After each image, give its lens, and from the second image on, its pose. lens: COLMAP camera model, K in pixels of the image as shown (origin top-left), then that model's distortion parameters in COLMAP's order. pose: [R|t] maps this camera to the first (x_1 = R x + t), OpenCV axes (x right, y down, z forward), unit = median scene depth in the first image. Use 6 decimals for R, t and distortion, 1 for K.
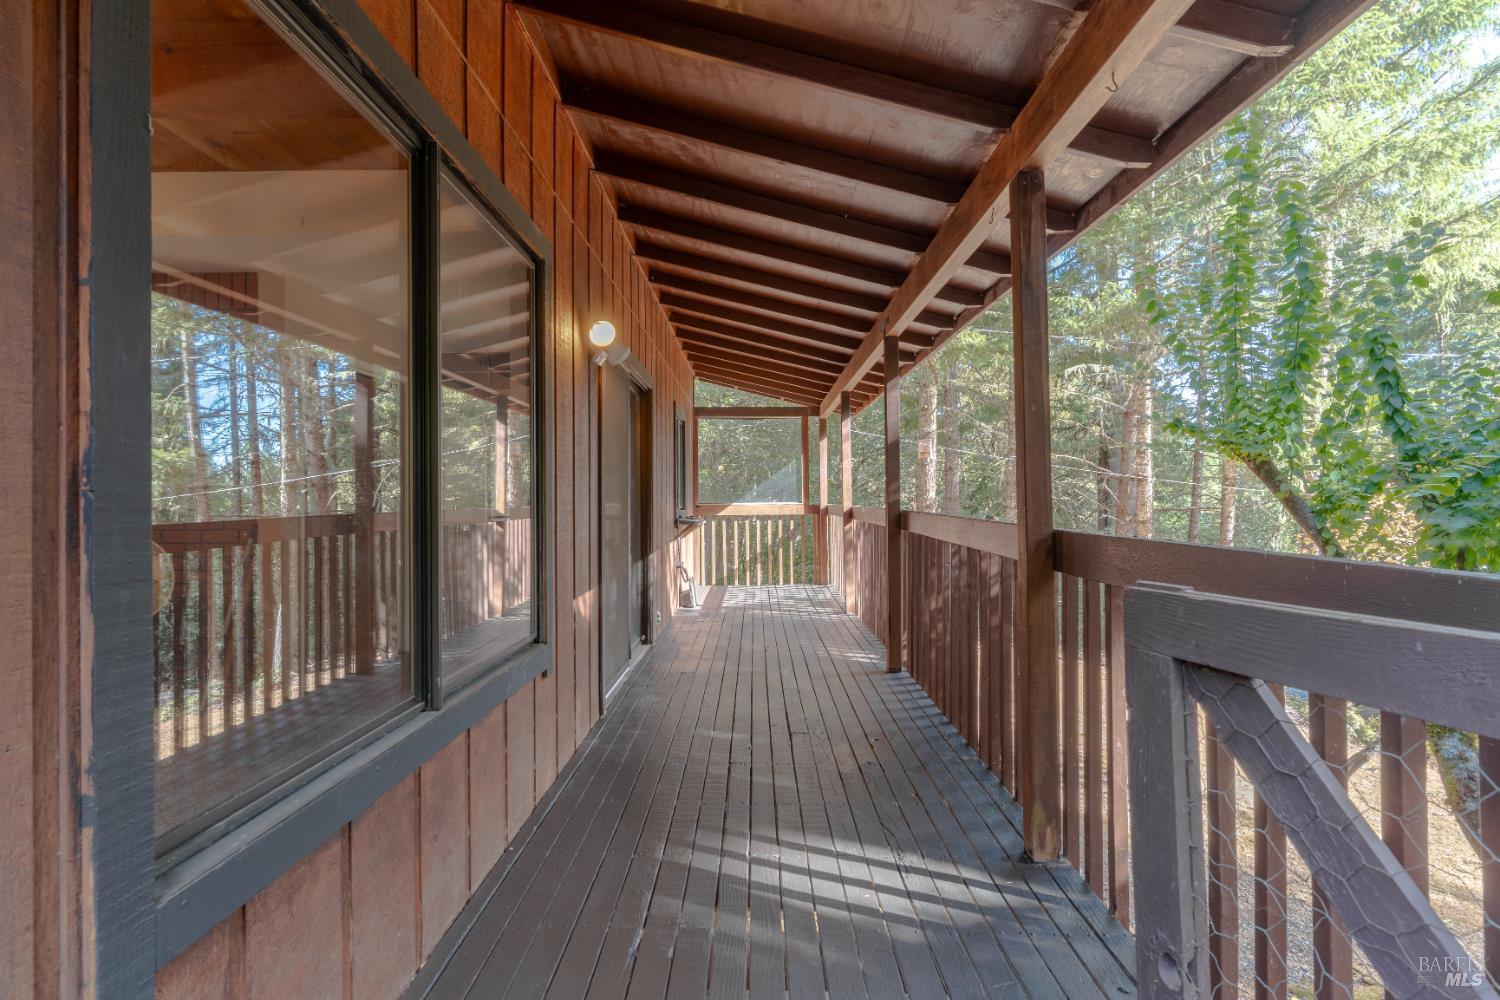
lens RADIAL K [[702.6, 0, 747.4], [0, 702.6, 498.0], [0, 0, 1]] dist [-0.001499, 0.000545]
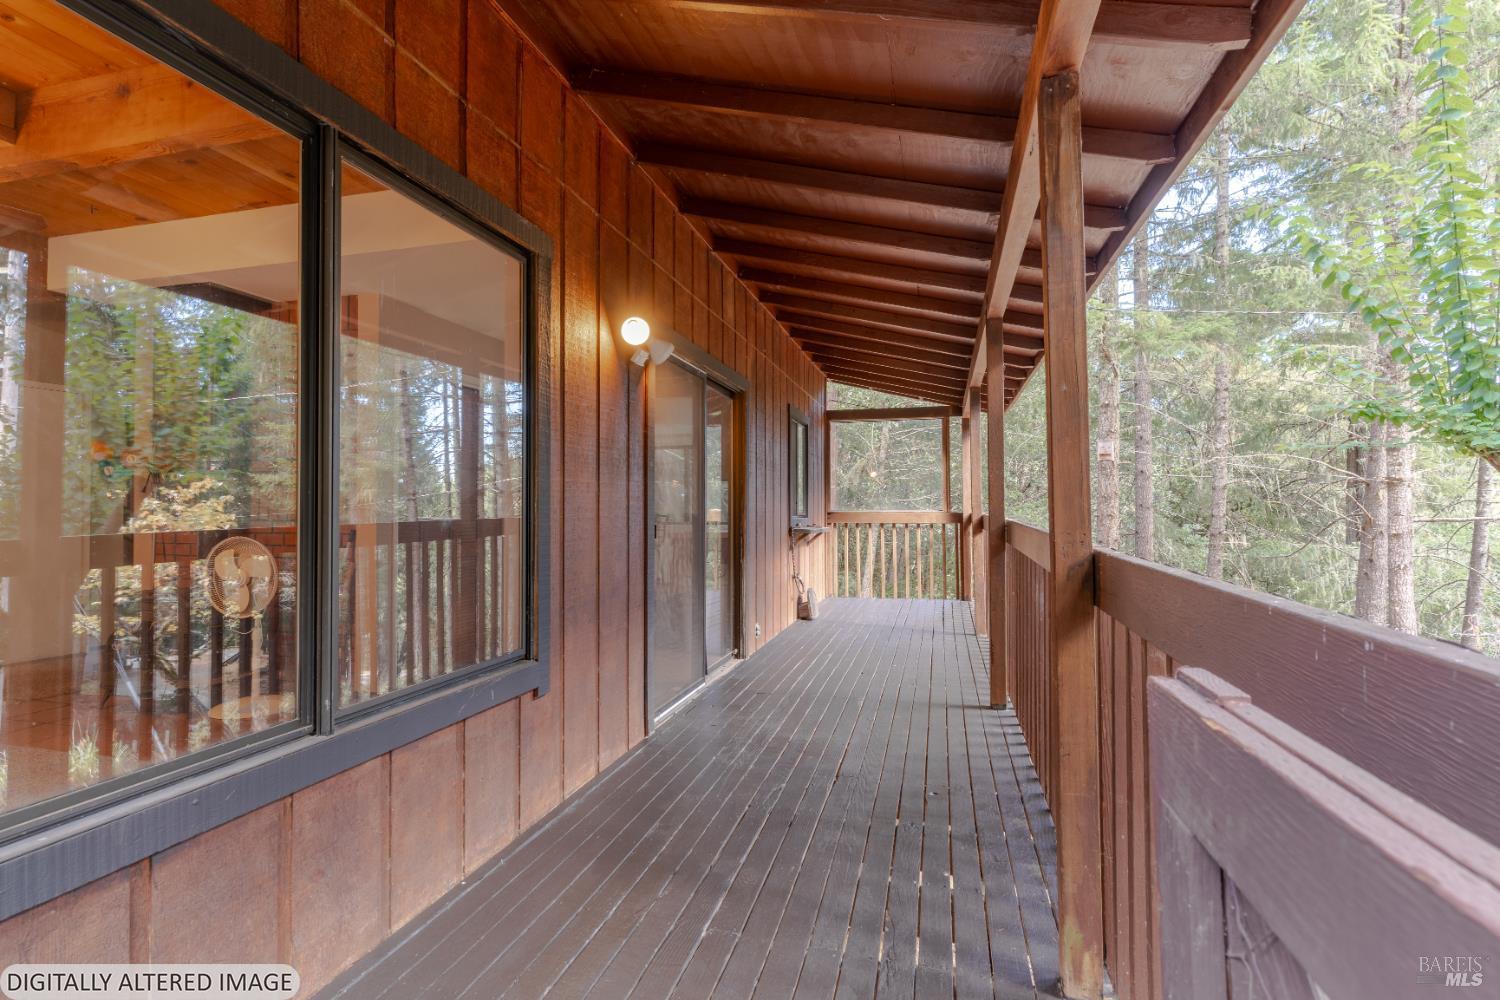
lens RADIAL K [[702.6, 0, 750.9], [0, 702.6, 498.5], [0, 0, 1]] dist [-0.001499, 0.000545]
pose [[0.968931, -0.000270, -0.247331, 0.144860], [-0.001883, 0.999962, -0.008467, -0.001257], [0.247324, 0.008670, 0.968894, 0.103511]]
